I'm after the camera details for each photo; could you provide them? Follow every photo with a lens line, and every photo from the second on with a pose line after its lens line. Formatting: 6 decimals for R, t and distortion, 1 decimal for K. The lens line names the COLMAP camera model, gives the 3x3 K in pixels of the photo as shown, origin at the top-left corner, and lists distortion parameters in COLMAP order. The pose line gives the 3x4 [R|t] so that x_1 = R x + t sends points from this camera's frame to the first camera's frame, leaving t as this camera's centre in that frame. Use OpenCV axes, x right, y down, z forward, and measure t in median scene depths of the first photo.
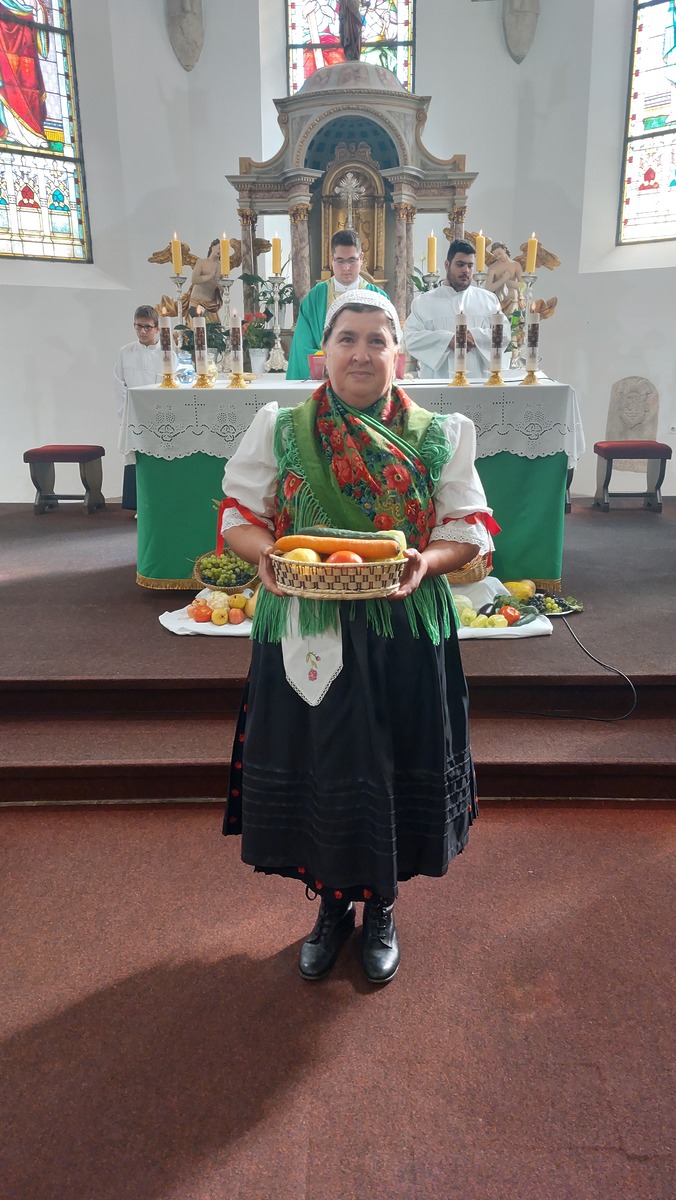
lens RADIAL K [[860.9, 0, 356.2], [0, 860.9, 601.4], [0, 0, 1]] dist [0.063515, -0.055212]
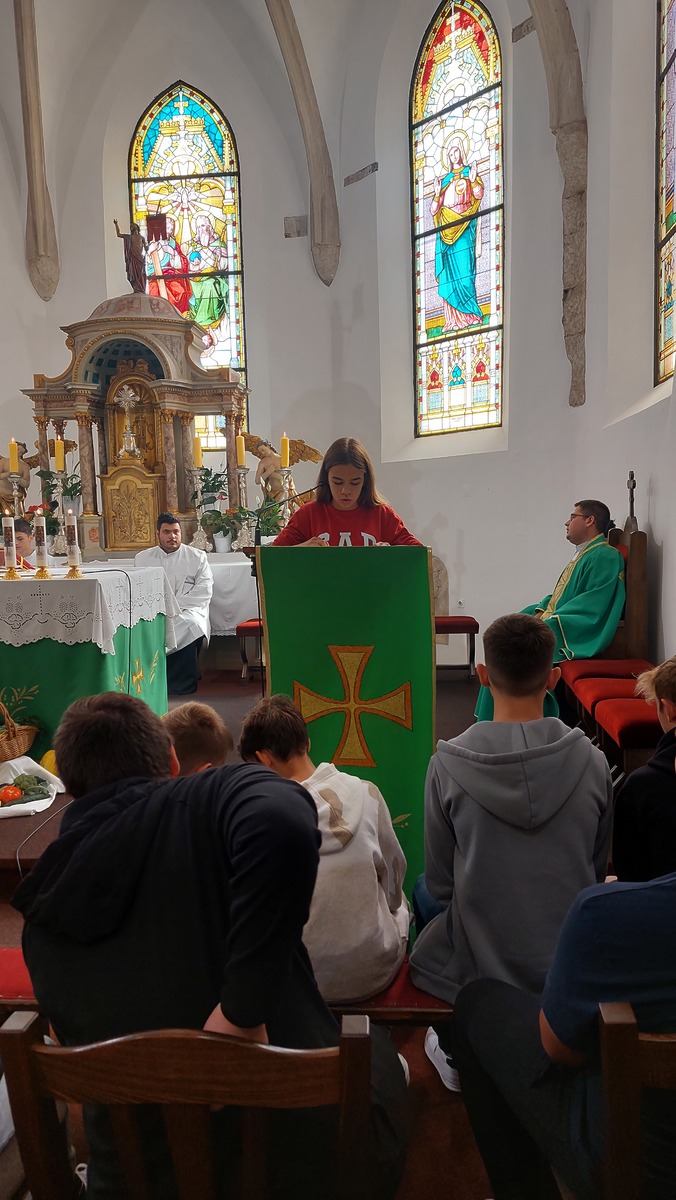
lens RADIAL K [[868.6, 0, 338.0], [0, 868.6, 600.0], [0, 0, 1]] dist [0.066253, -0.050222]
pose [[0.996334, -0.009271, -0.085039, 0.351463], [-0.007005, 0.981928, -0.189126, -0.009801], [0.085256, 0.189028, 0.978264, -0.022754]]
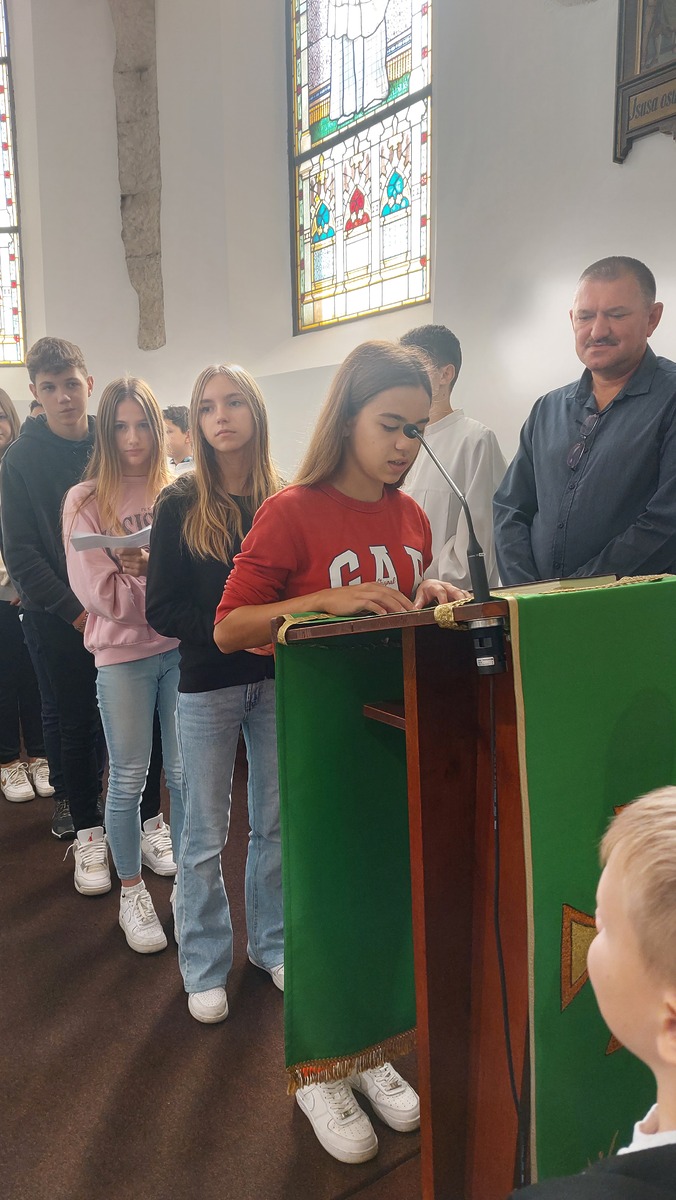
lens RADIAL K [[875.8, 0, 319.6], [0, 875.8, 599.2], [0, 0, 1]] dist [0.056334, -0.036304]
pose [[0.808550, -0.087800, 0.581840, 0.174615], [0.170077, 0.981472, -0.088242, -0.102095], [-0.563312, 0.170306, 0.808502, 0.250124]]
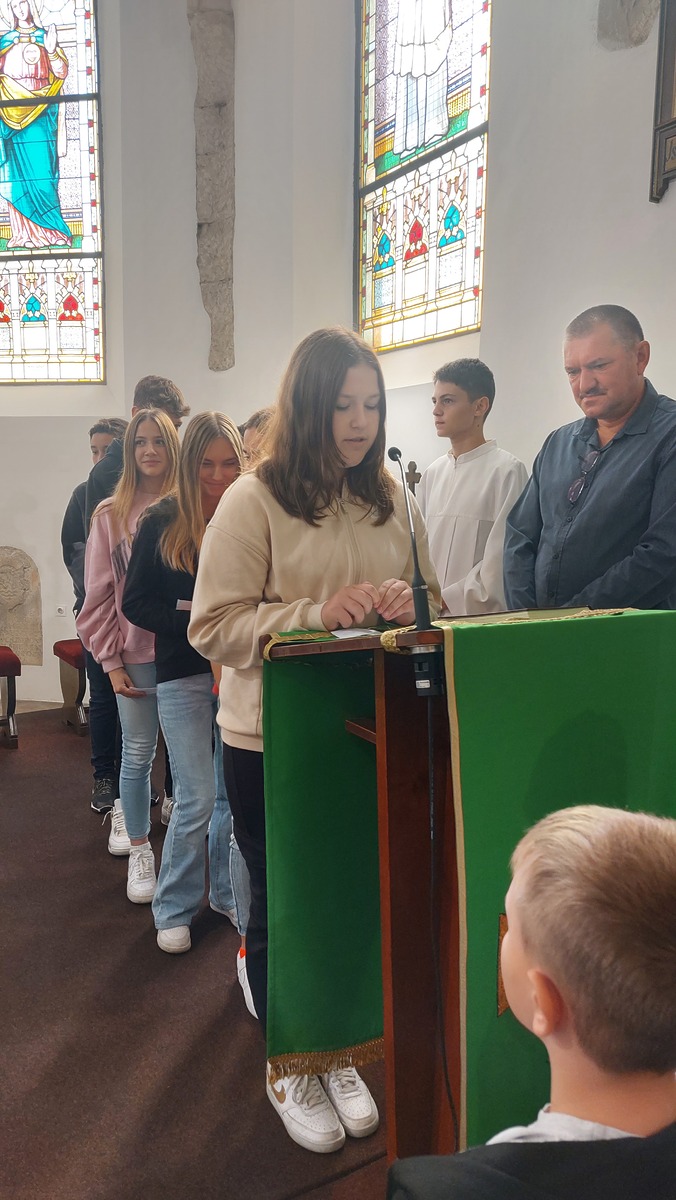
lens RADIAL K [[868.6, 0, 338.0], [0, 868.6, 600.0], [0, 0, 1]] dist [0.066253, -0.050222]
pose [[0.849909, -0.051800, 0.524377, 0.185761], [0.129535, 0.985157, -0.112633, -0.099302], [-0.510759, 0.163652, 0.844004, 0.224536]]
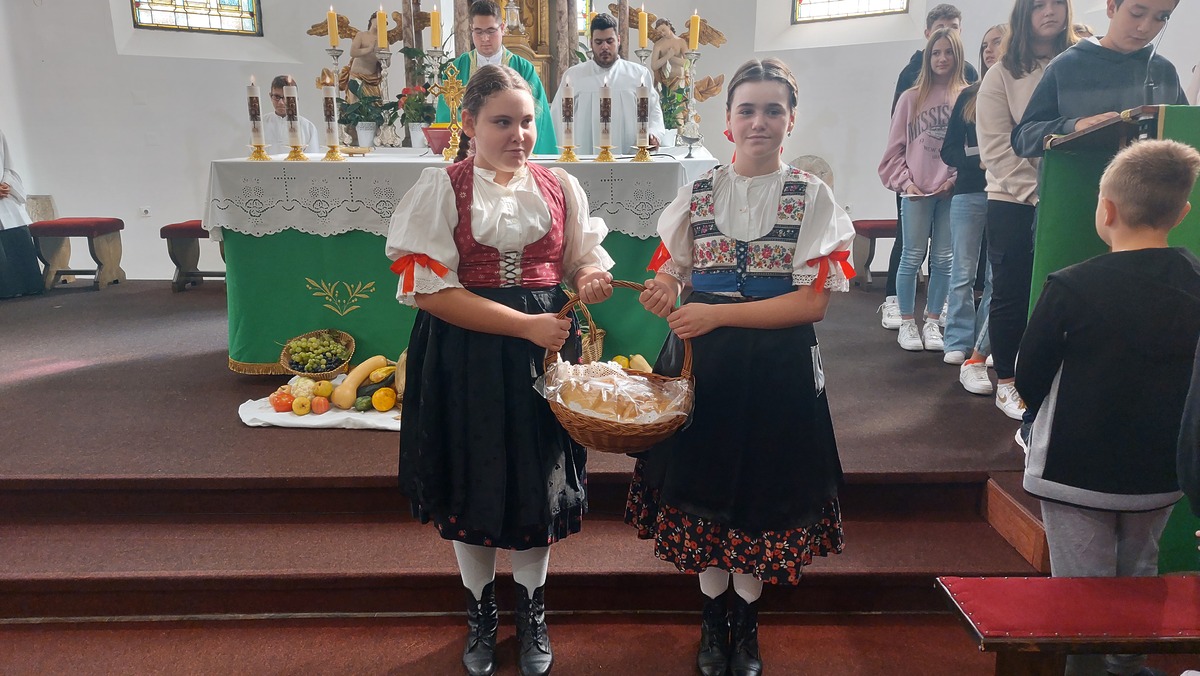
lens RADIAL K [[866.2, 0, 600.0], [0, 866.2, 338.0], [0, 0, 1]] dist [0.062756, -0.049041]
pose [[0.999872, 0.003782, 0.015552, 0.079140], [-0.003068, 0.998951, -0.045697, -0.007008], [-0.015709, 0.045643, 0.998834, 0.032419]]
